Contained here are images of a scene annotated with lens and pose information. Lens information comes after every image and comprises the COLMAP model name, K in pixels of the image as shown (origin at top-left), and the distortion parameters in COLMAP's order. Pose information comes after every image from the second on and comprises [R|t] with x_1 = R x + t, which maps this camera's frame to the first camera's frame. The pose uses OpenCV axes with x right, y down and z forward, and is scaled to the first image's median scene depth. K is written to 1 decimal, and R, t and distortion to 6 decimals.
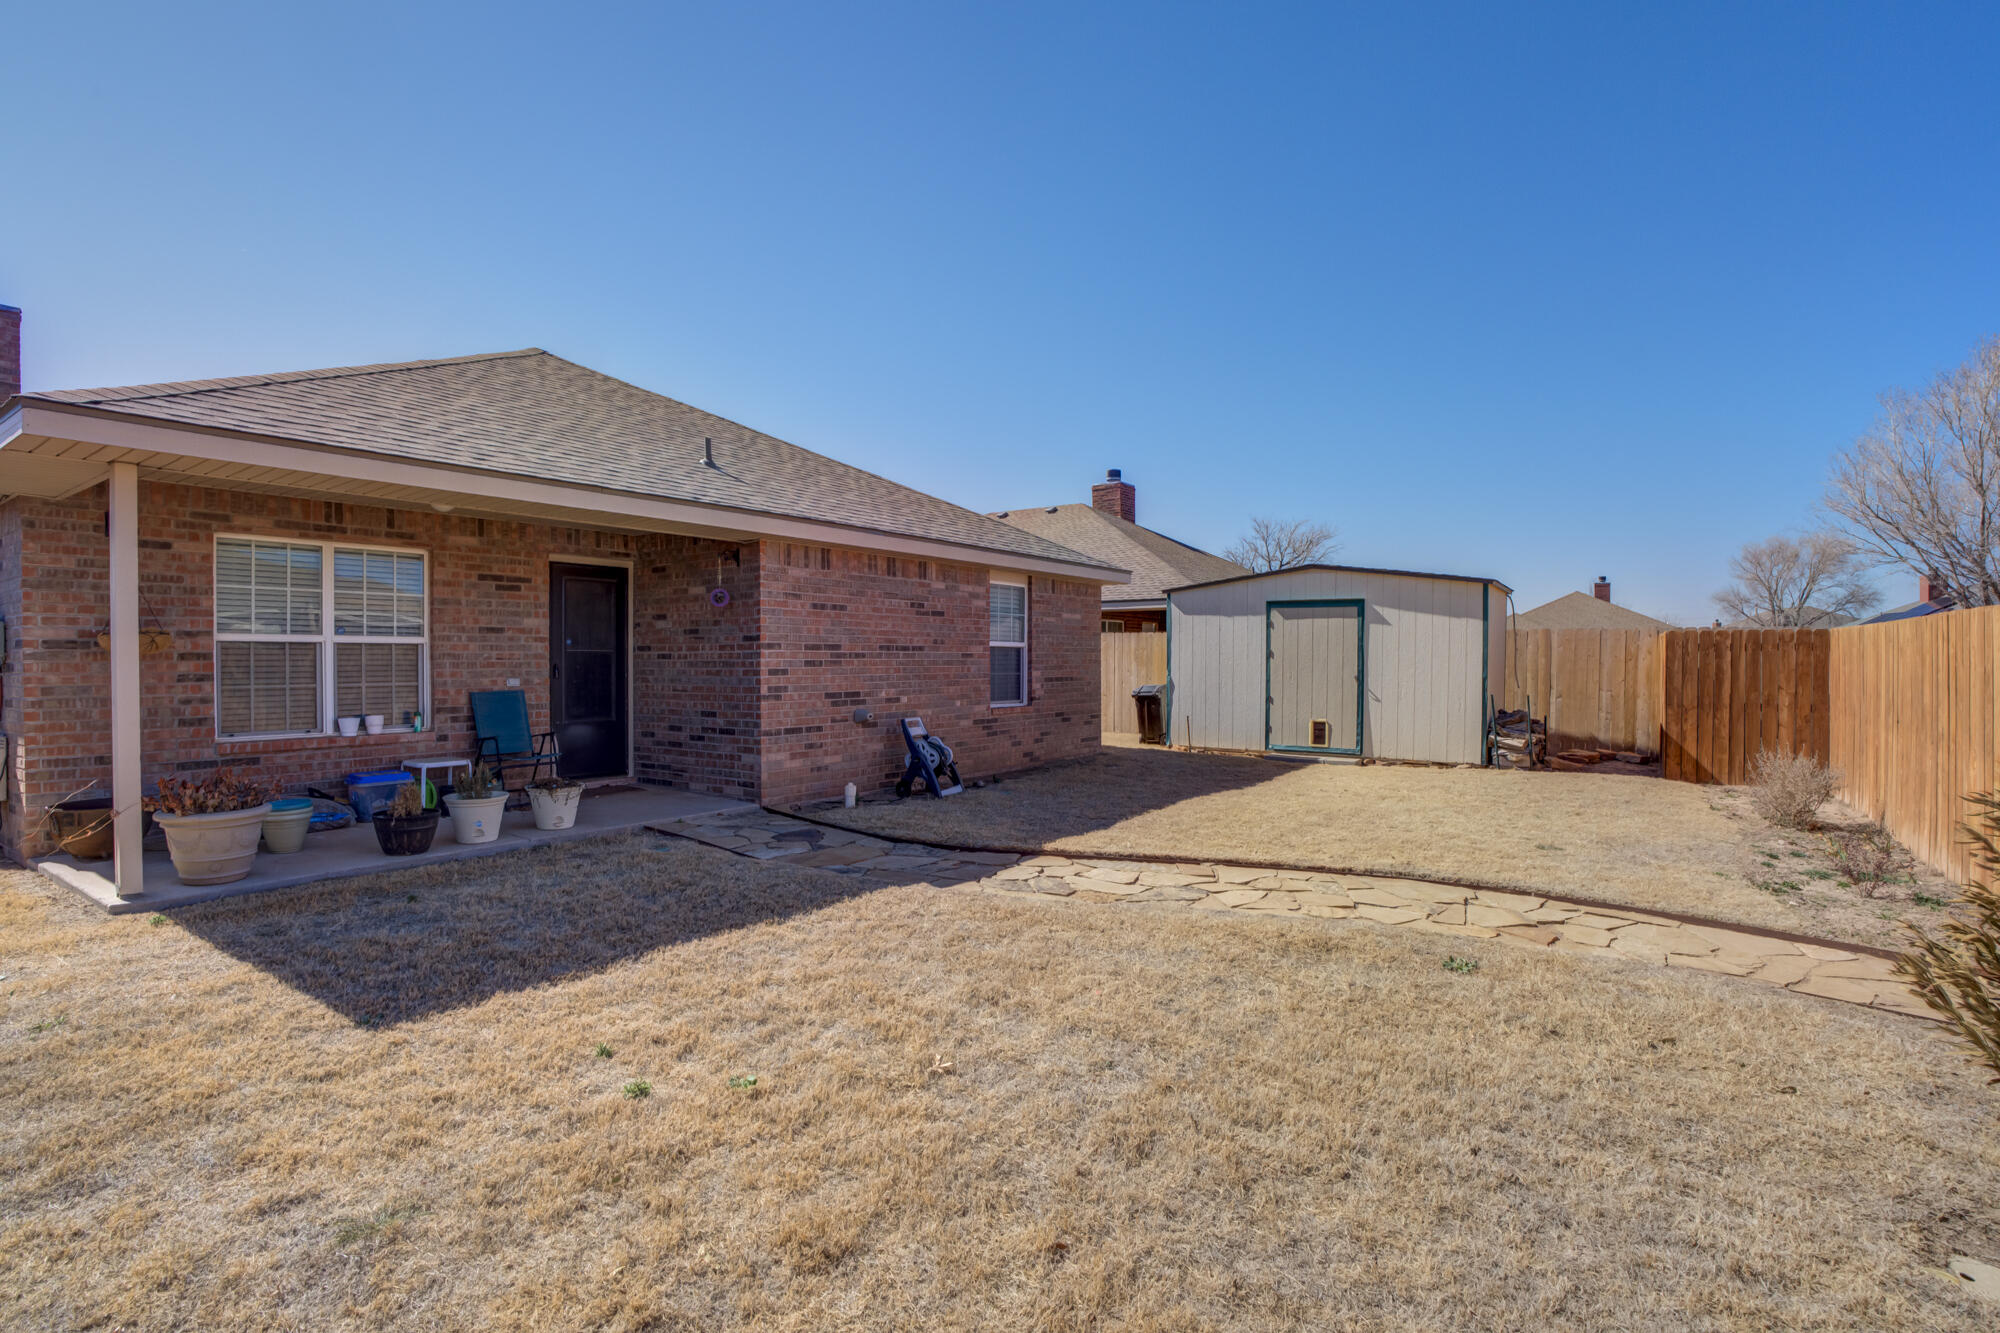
lens RADIAL K [[933.2, 0, 1002.5], [0, 933.2, 645.9], [0, 0, 1]] dist [-0.065856, 0.029102]
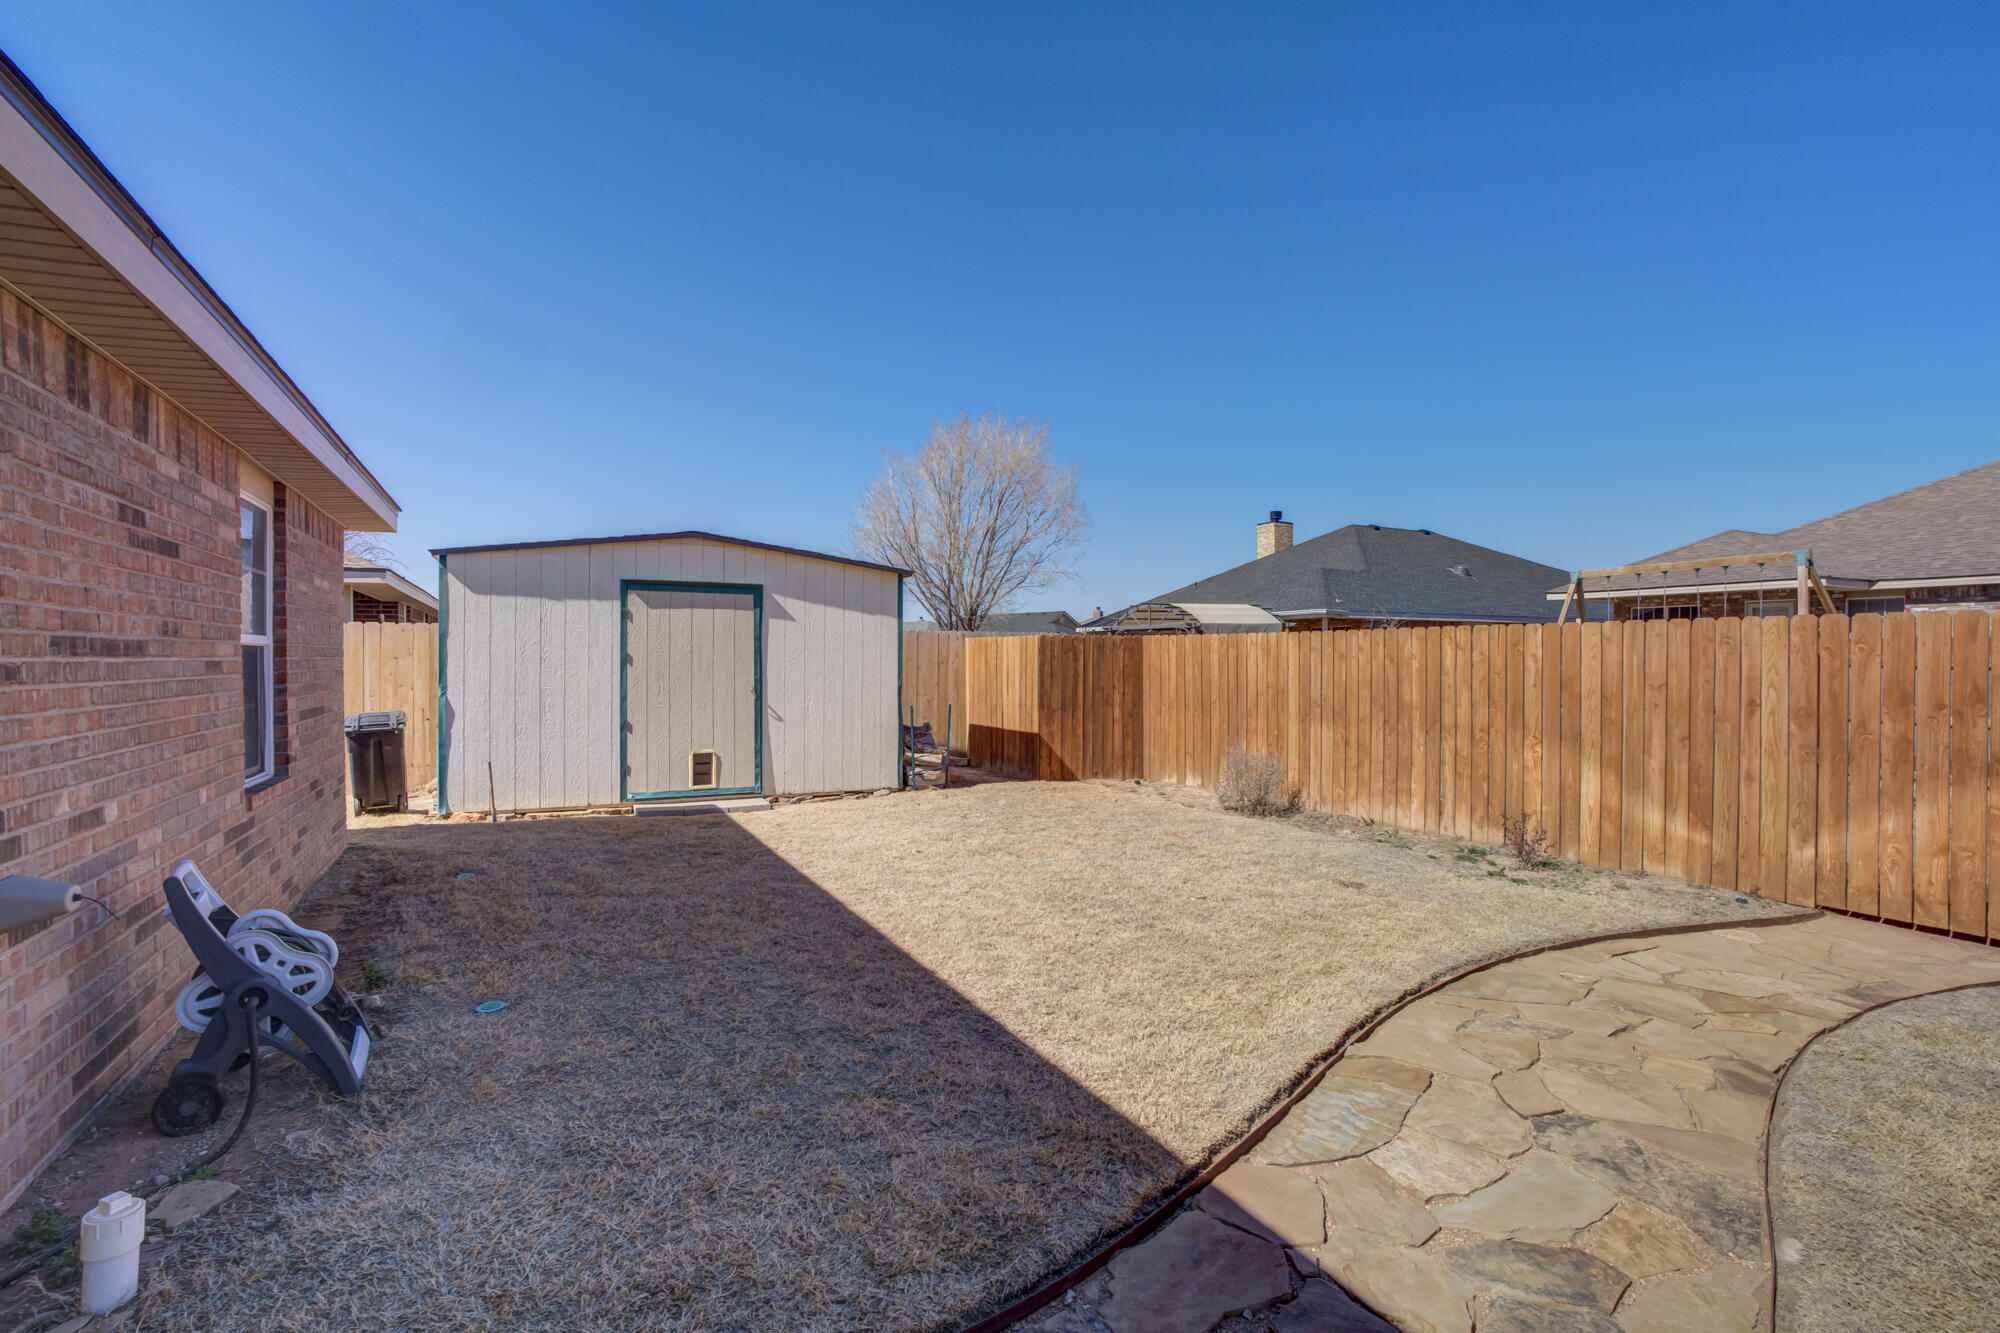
lens RADIAL K [[933.2, 0, 1002.5], [0, 933.2, 645.9], [0, 0, 1]] dist [-0.065856, 0.029102]
pose [[0.498874, 0.007176, 0.866645, -0.175508], [-0.005644, 0.999971, -0.005031, 0.001580], [-0.866656, -0.002381, 0.498900, 0.478289]]
